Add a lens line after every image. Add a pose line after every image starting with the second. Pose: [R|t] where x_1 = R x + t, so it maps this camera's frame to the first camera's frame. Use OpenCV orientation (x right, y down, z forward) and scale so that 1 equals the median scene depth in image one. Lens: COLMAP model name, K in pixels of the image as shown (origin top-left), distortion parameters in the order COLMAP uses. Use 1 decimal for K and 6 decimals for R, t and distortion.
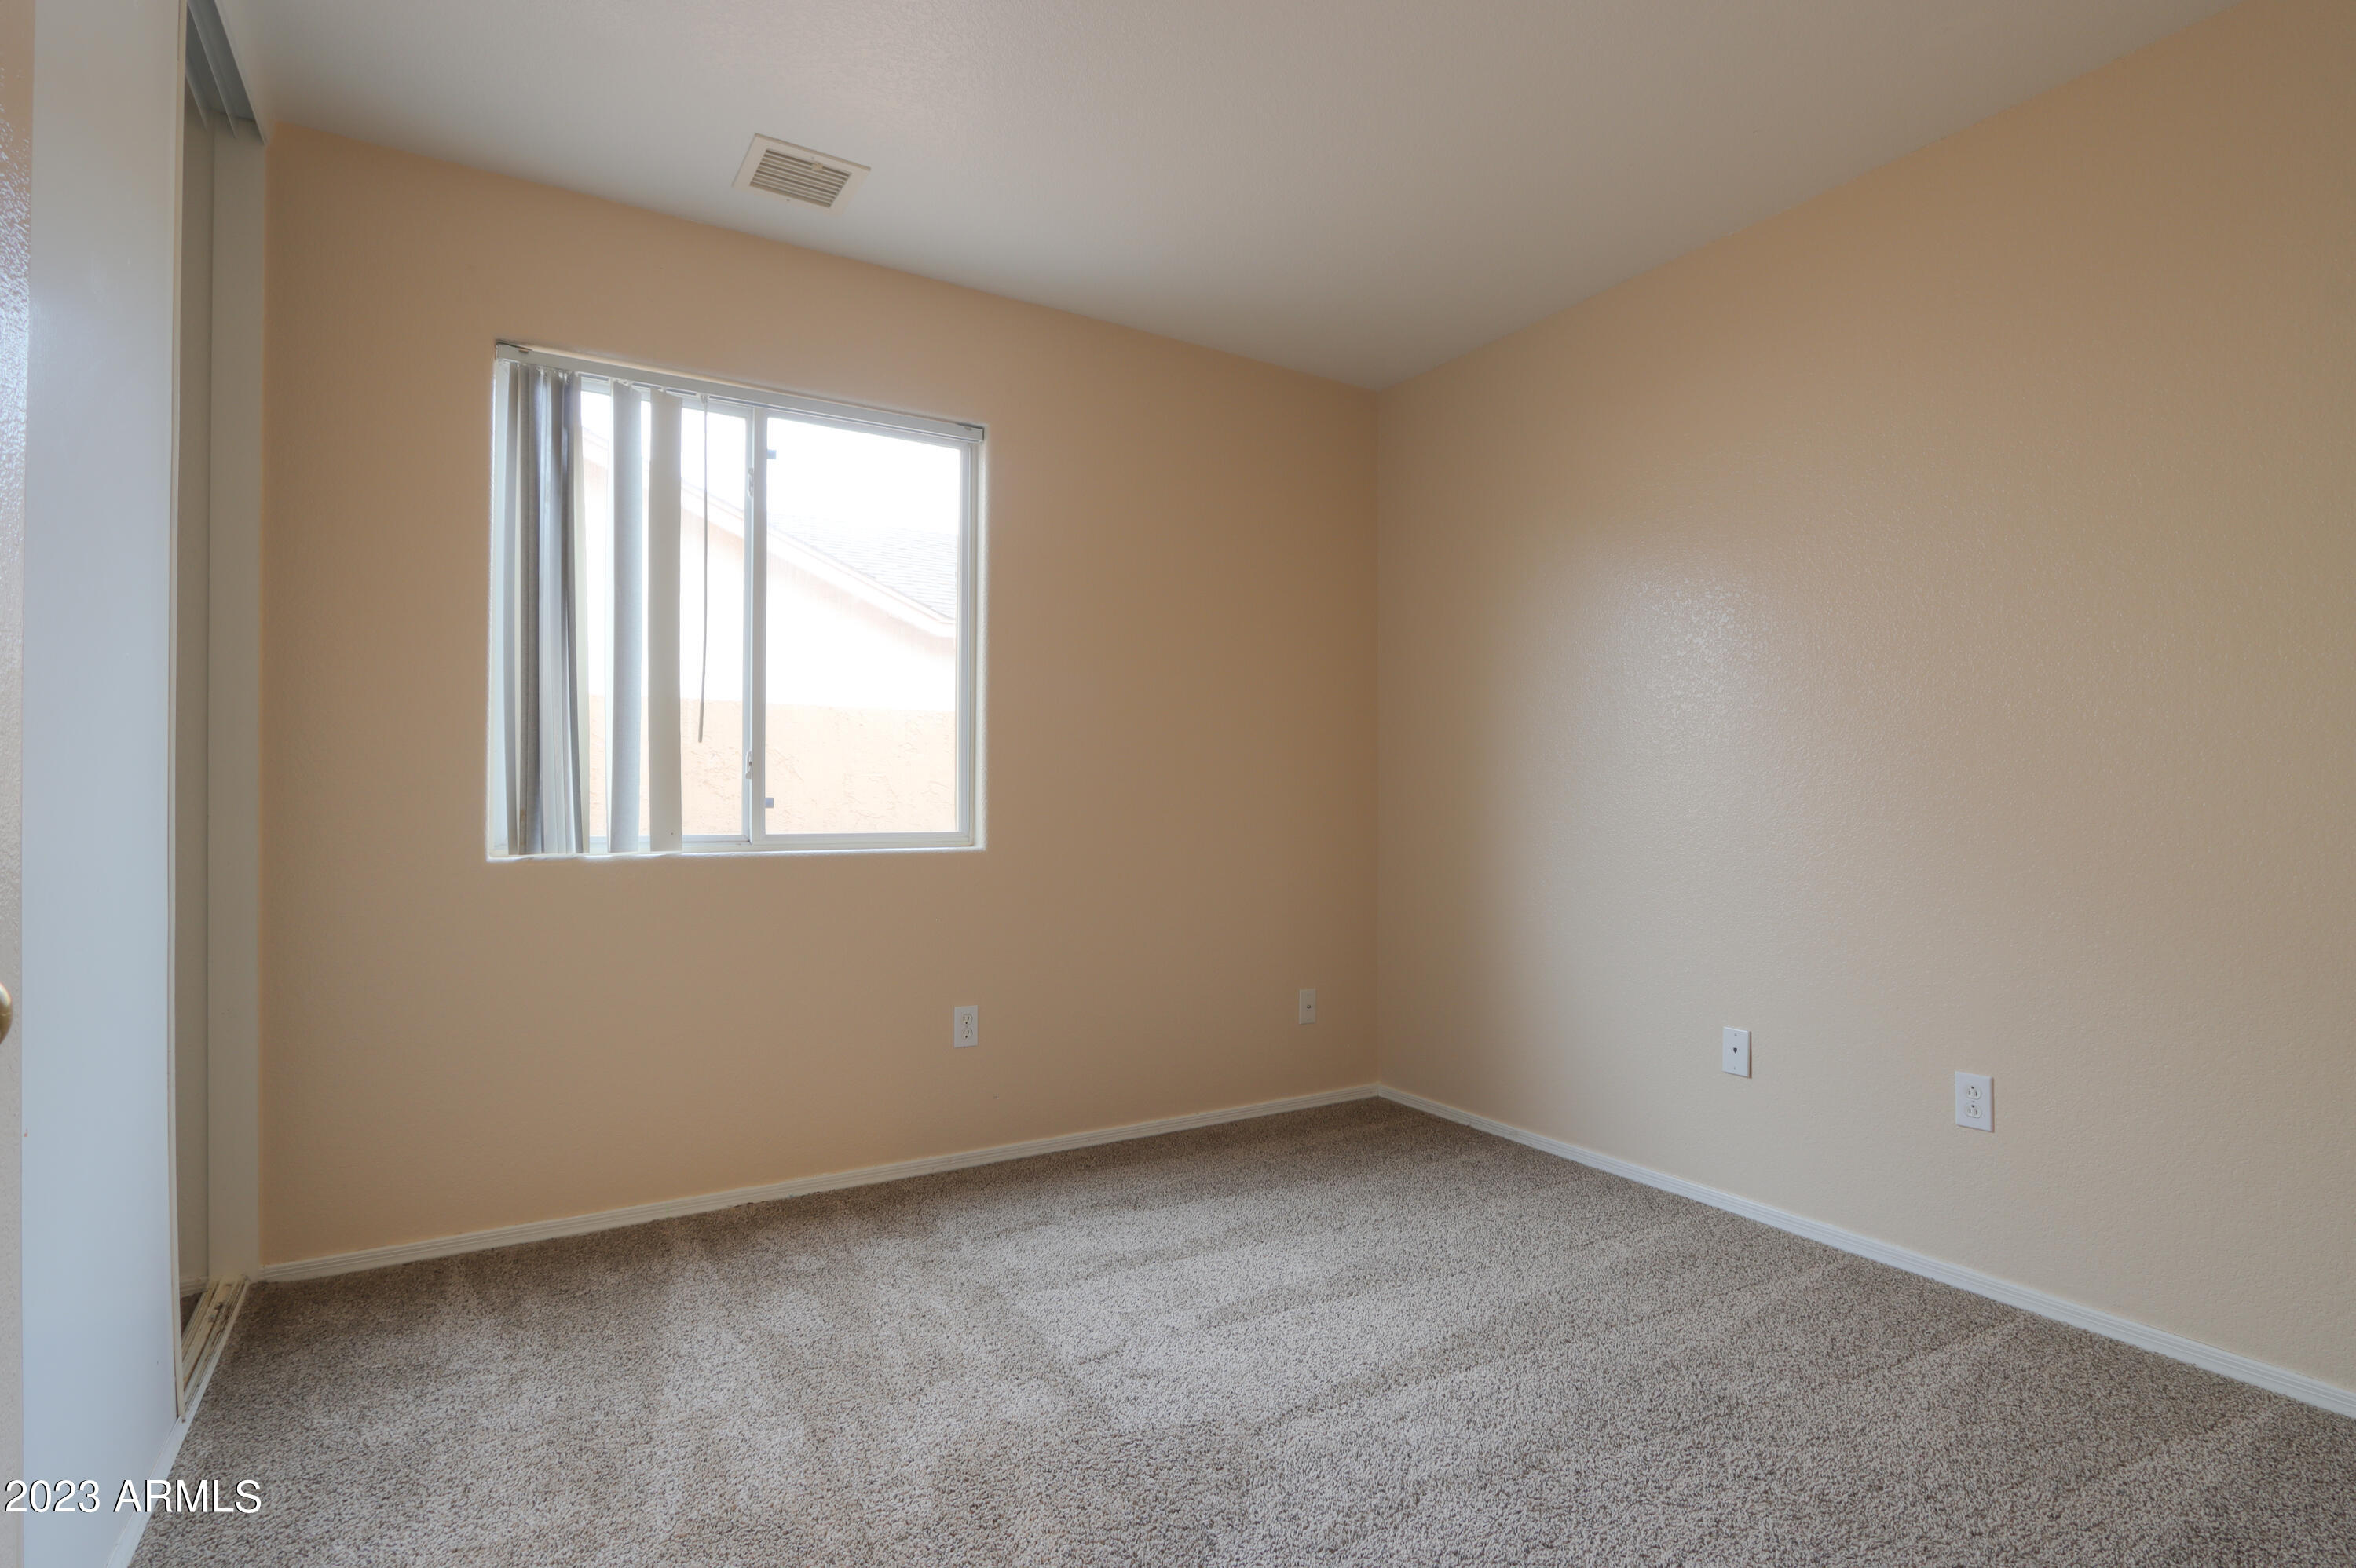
lens RADIAL K [[1107.2, 0, 1184.0], [0, 1107.2, 792.5], [0, 0, 1]] dist [-0.016474, 0.000301]
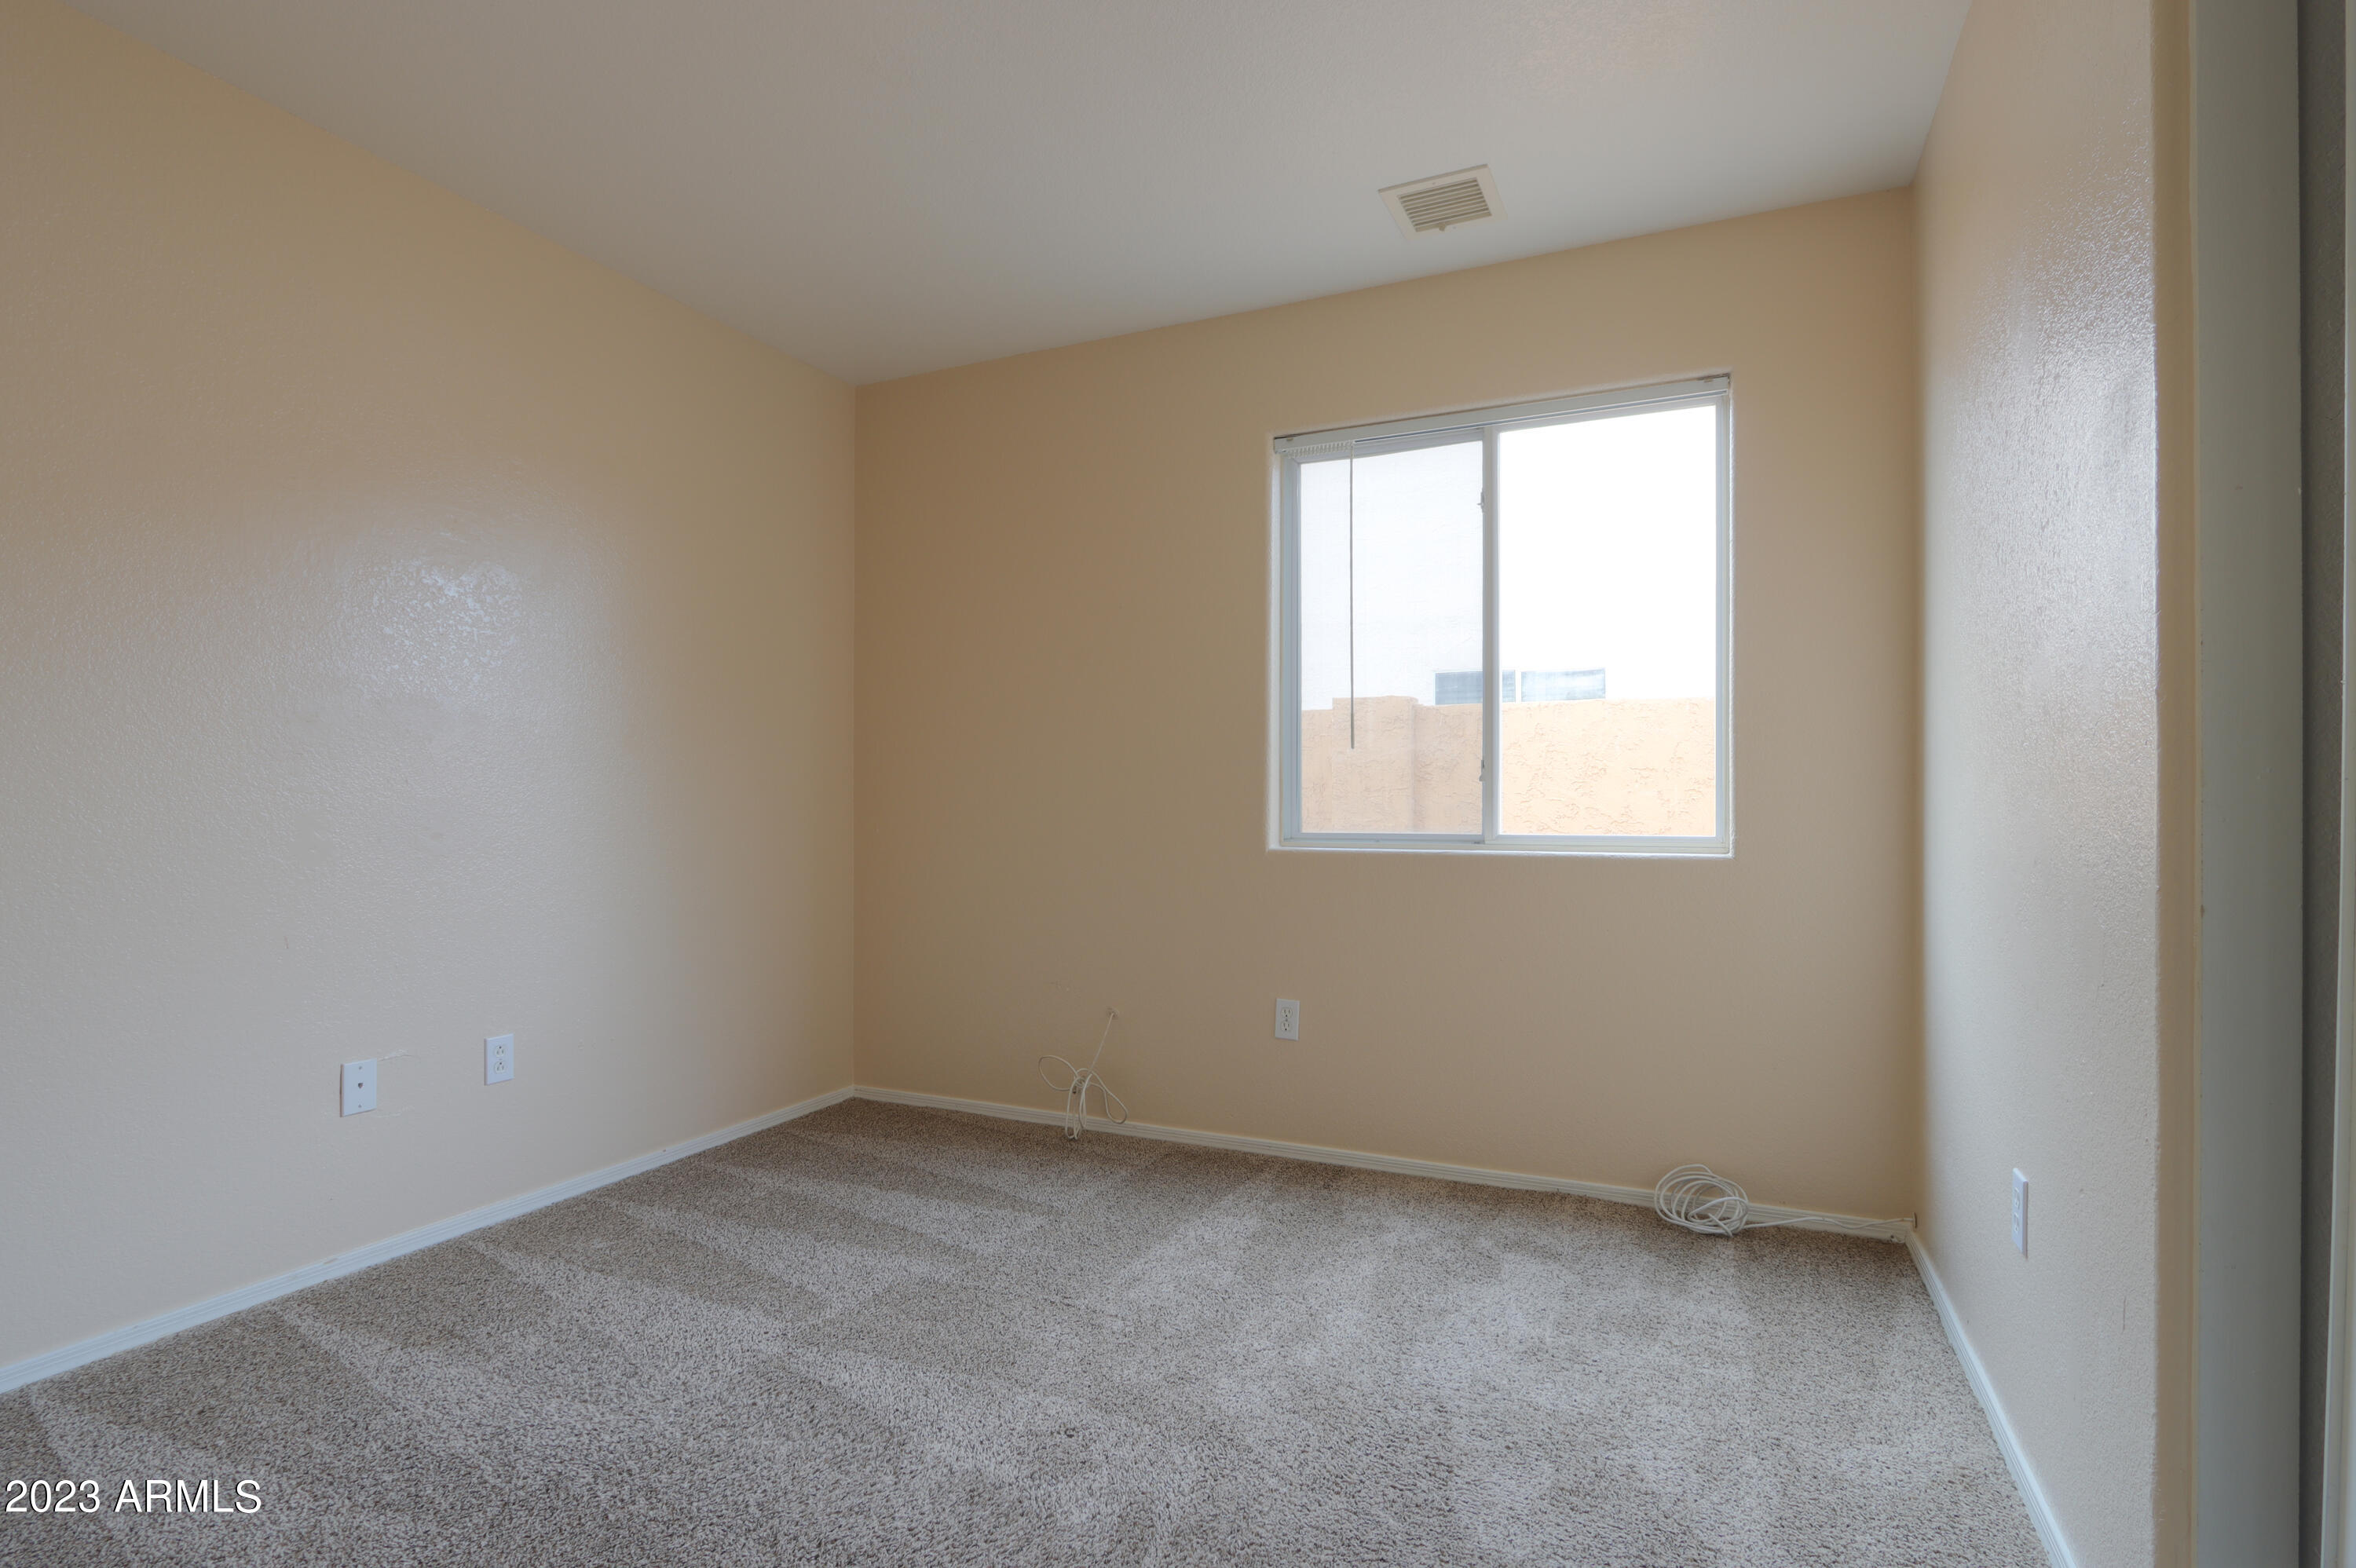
lens RADIAL K [[1107.2, 0, 1184.0], [0, 1107.2, 792.5], [0, 0, 1]] dist [-0.016474, 0.000301]
pose [[0.563932, -0.005821, -0.825801, 0.313838], [0.006400, 0.999976, -0.002678, -0.000862], [0.825796, -0.003775, 0.563956, 0.165995]]
